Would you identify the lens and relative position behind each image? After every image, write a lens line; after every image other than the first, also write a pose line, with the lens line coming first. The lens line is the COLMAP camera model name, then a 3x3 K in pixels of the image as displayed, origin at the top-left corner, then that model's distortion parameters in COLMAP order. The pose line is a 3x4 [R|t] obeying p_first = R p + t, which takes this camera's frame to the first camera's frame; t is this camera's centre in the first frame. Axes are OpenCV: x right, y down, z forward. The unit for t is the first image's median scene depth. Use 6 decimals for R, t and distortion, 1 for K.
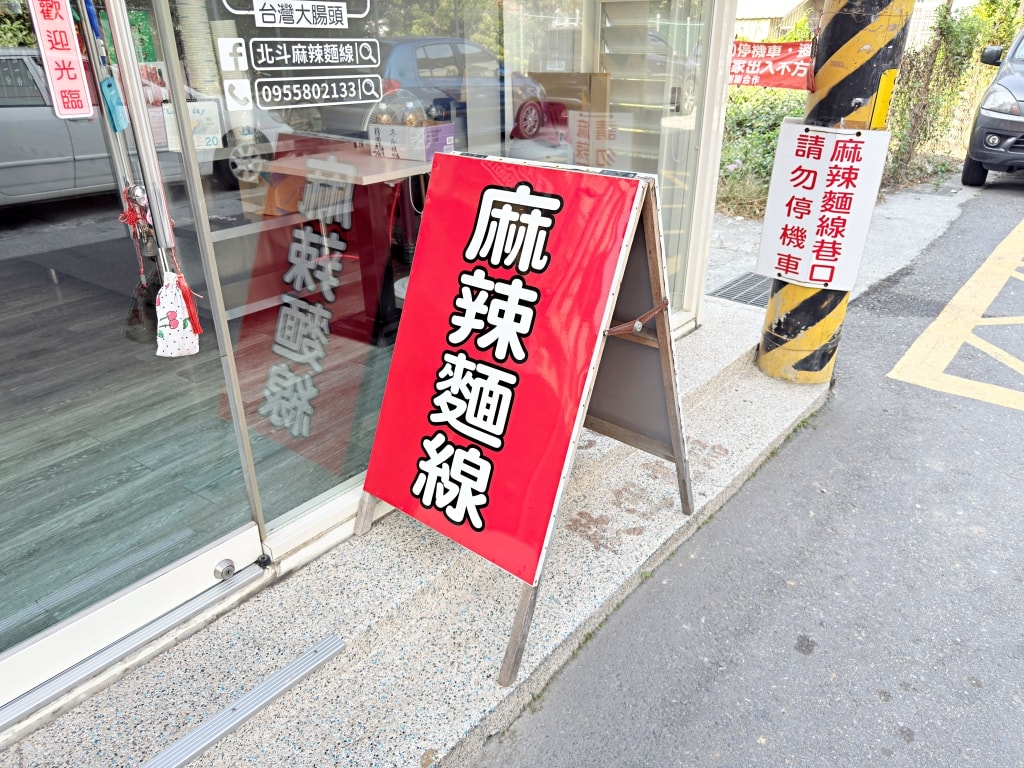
lens RADIAL K [[719.4, 0, 505.9], [0, 719.4, 381.6], [0, 0, 1]] dist [0.015563, -0.005009]
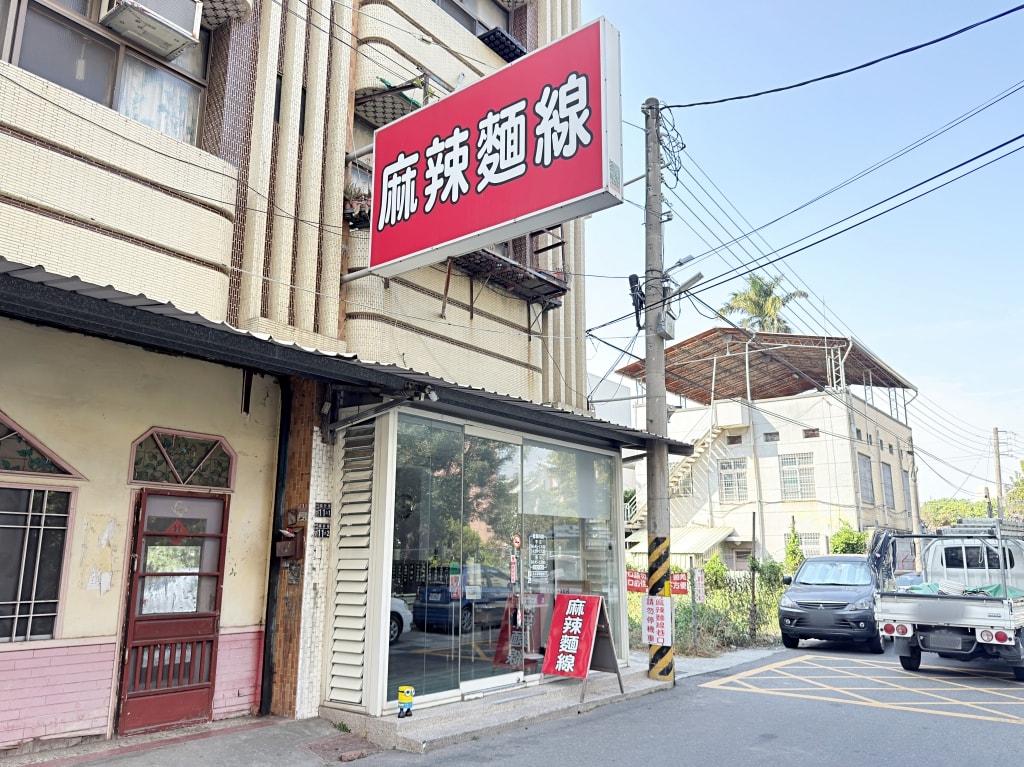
lens RADIAL K [[719.4, 0, 505.9], [0, 719.4, 381.1], [0, 0, 1]] dist [0.015563, -0.005009]
pose [[0.999258, 0.022875, 0.031001, -0.449904], [0.002007, 0.772668, -0.634807, 1.176473], [-0.038475, 0.634398, 0.772048, -2.589279]]
